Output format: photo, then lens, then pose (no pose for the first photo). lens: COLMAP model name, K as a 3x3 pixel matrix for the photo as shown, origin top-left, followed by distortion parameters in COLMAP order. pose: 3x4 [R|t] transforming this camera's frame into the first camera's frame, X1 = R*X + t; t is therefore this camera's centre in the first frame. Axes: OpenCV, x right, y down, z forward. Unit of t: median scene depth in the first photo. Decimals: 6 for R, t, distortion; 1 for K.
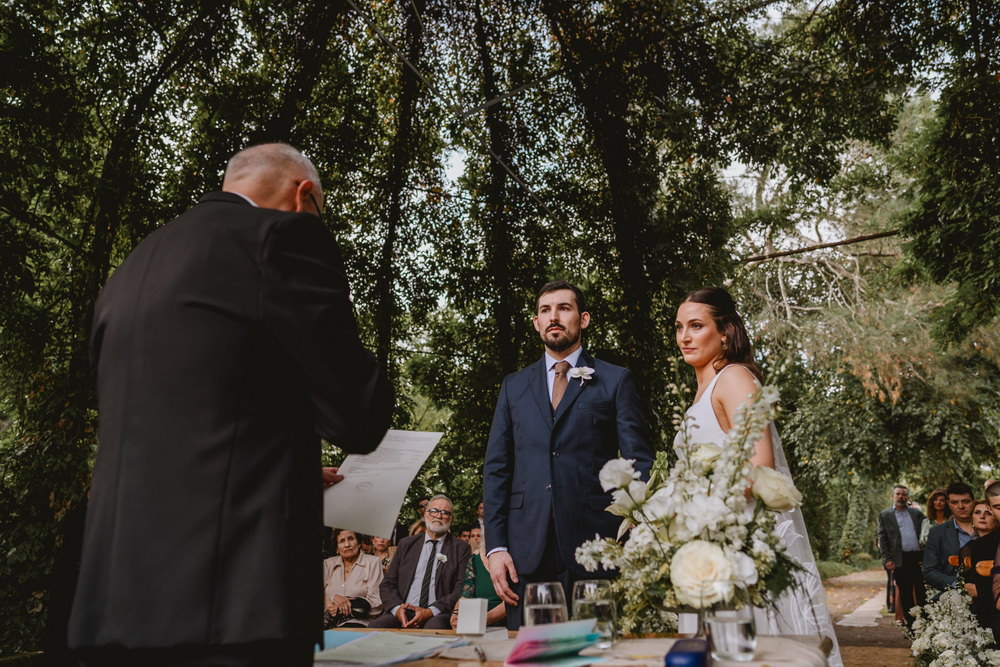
lens RADIAL K [[692.6, 0, 509.3], [0, 692.6, 339.0], [0, 0, 1]] dist [0.000257, -0.002088]
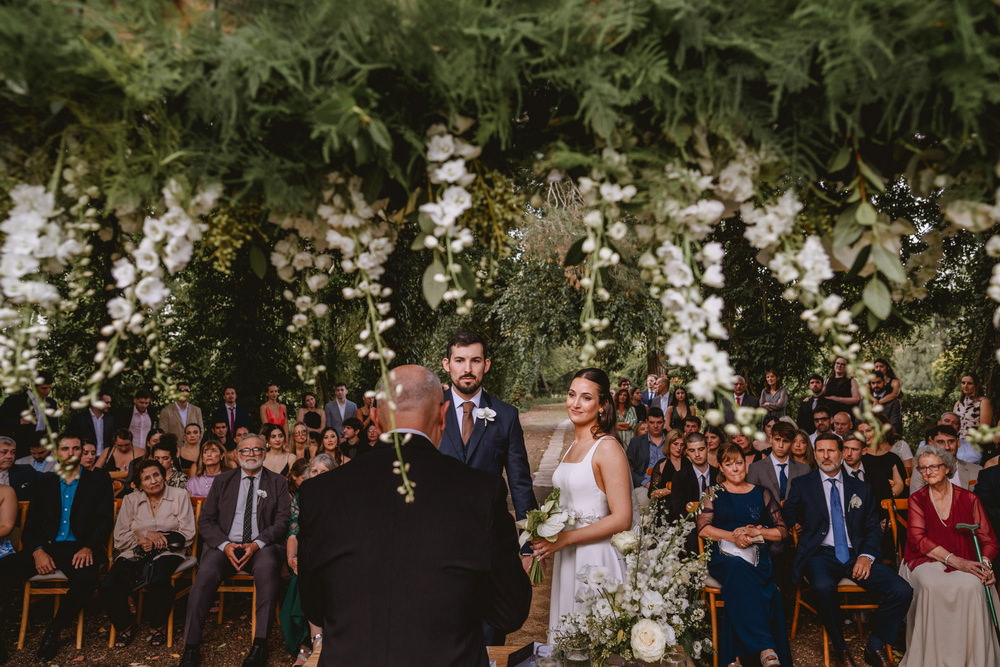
lens RADIAL K [[692.6, 0, 509.3], [0, 692.6, 339.0], [0, 0, 1]] dist [0.000257, -0.002088]
pose [[0.907535, 0.036134, 0.418420, -0.081599], [-0.129992, 0.971535, 0.198046, -0.071291], [-0.399353, -0.234125, 0.886399, -0.019944]]
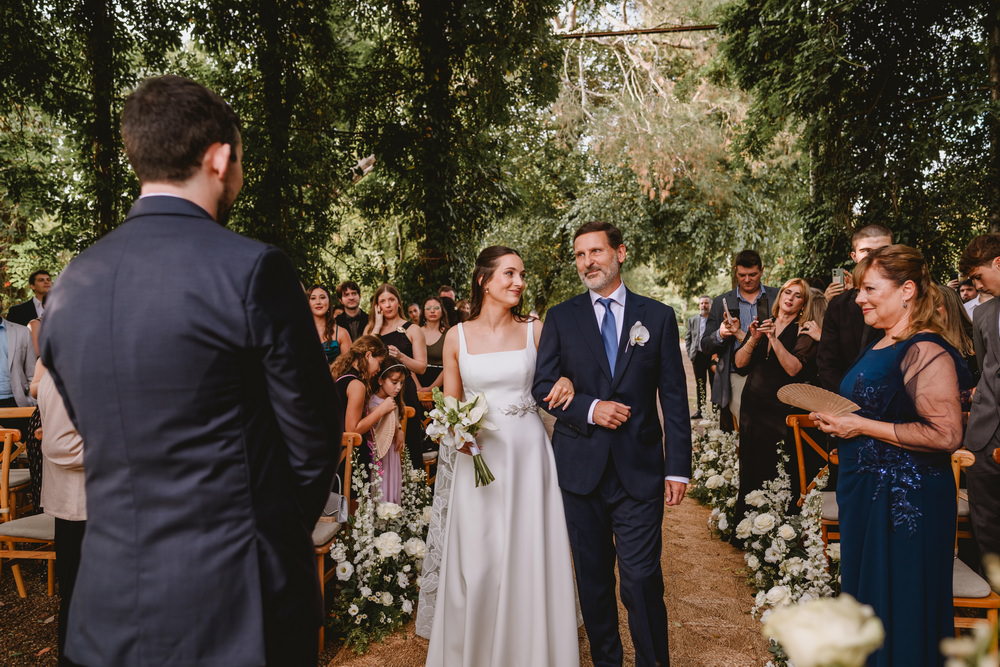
lens RADIAL K [[692.6, 0, 509.3], [0, 692.6, 339.0], [0, 0, 1]] dist [0.000257, -0.002088]
pose [[0.947974, 0.000751, 0.318348, -0.002095], [-0.104699, 0.945105, 0.309540, -0.014576], [-0.300640, -0.326766, 0.896013, 0.096367]]
